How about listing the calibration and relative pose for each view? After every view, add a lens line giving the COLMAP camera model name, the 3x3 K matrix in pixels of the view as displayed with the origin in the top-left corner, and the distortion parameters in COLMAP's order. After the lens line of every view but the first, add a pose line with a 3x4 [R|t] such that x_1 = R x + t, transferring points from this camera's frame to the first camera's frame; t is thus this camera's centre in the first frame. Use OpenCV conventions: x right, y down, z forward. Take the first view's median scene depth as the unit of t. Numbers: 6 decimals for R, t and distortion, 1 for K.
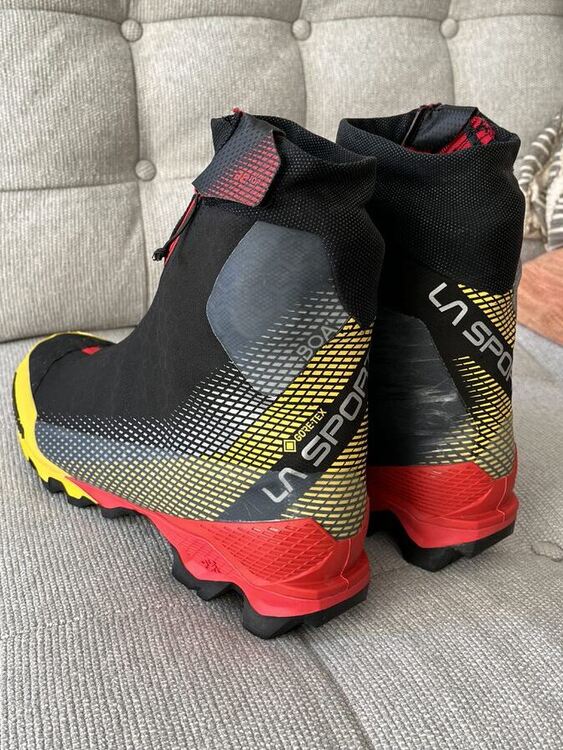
lens RADIAL K [[806.2, 0, 271.1], [0, 806.2, 388.5], [0, 0, 1]] dist [0.029794, 0.000000]
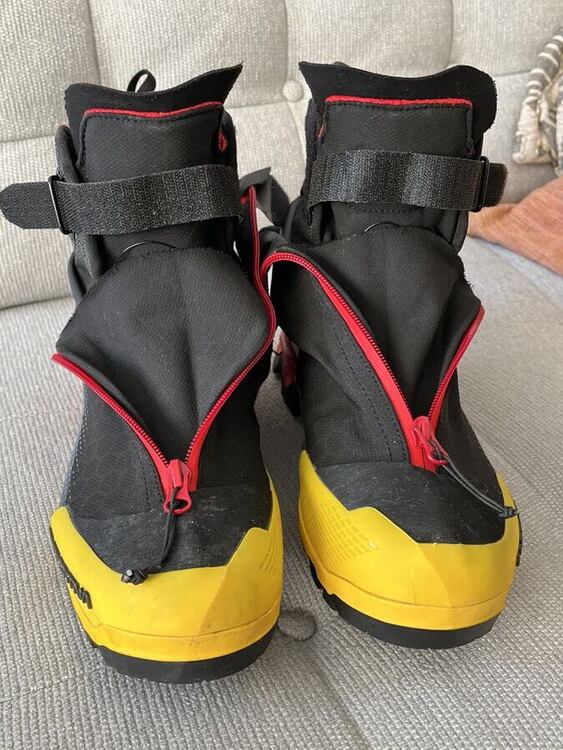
lens RADIAL K [[806.2, 0, 293.0], [0, 806.2, 390.2], [0, 0, 1]] dist [0.029794, 0.000000]
pose [[0.997783, -0.061011, 0.026570, 0.001465], [0.057605, 0.991793, 0.114146, -0.060604], [-0.033316, -0.112362, 0.993109, 0.083202]]
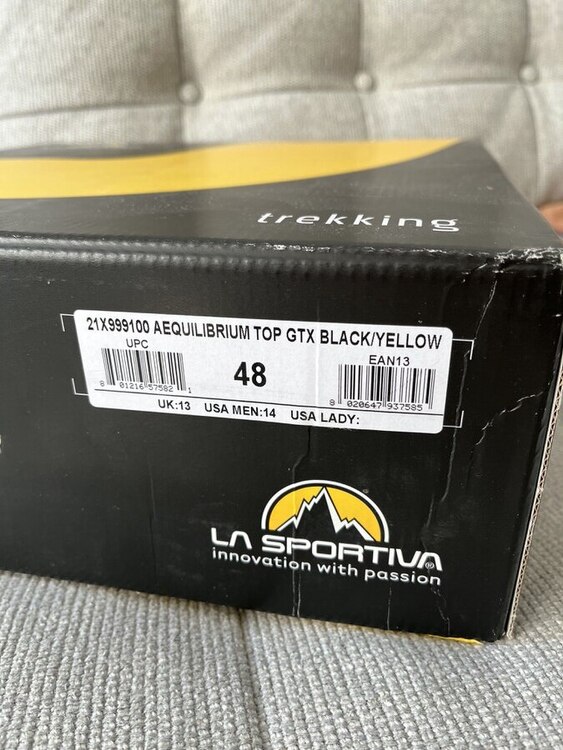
lens RADIAL K [[620.4, 0, 264.6], [0, 620.4, 376.6], [0, 0, 1]] dist [0.038129, -0.101820]
pose [[0.981164, 0.013683, -0.192690, 0.083675], [-0.009955, 0.999744, 0.020306, 0.057609], [0.192919, -0.018005, 0.981050, 0.289924]]
